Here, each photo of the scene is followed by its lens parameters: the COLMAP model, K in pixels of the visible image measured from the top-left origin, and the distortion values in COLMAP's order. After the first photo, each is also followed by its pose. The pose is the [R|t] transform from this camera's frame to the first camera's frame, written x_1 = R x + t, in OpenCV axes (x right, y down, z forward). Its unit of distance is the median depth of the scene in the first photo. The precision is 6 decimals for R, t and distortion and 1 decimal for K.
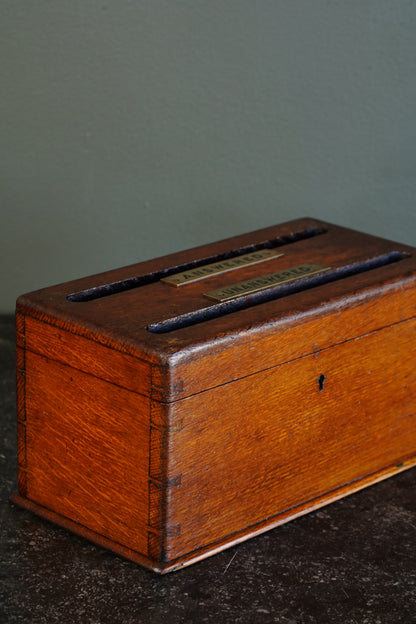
lens RADIAL K [[1840.3, 0, 208.0], [0, 1840.3, 312.0], [0, 0, 1]] dist [-0.252137, -1.144667]
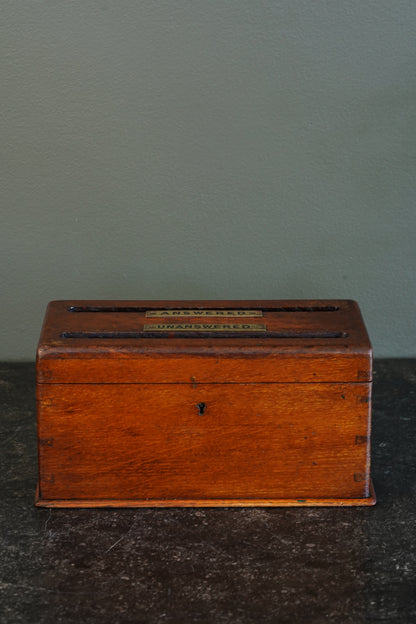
lens RADIAL K [[1840.3, 0, 208.0], [0, 1840.3, 312.0], [0, 0, 1]] dist [-0.252137, -1.144667]
pose [[0.718949, 0.176807, -0.672199, 0.920881], [-0.215257, 0.976197, 0.026539, -0.063485], [0.660891, 0.125615, 0.739895, 0.029825]]
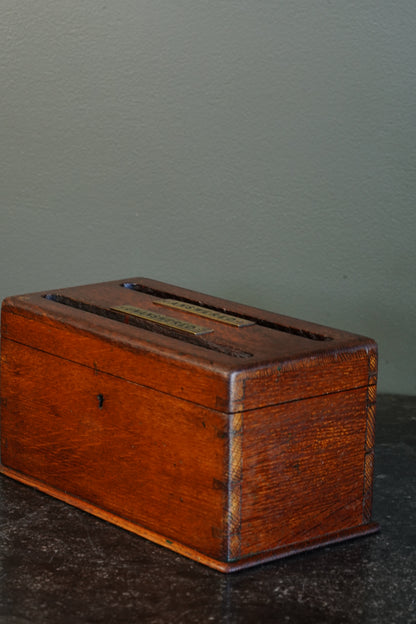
lens RADIAL K [[1840.3, 0, 208.0], [0, 1840.3, 312.0], [0, 0, 1]] dist [-0.252137, -1.144667]
pose [[-0.102988, 0.189775, -0.976411, 1.138464], [-0.346789, 0.913189, 0.214065, -0.274142], [0.932272, 0.360655, -0.028236, 1.064369]]
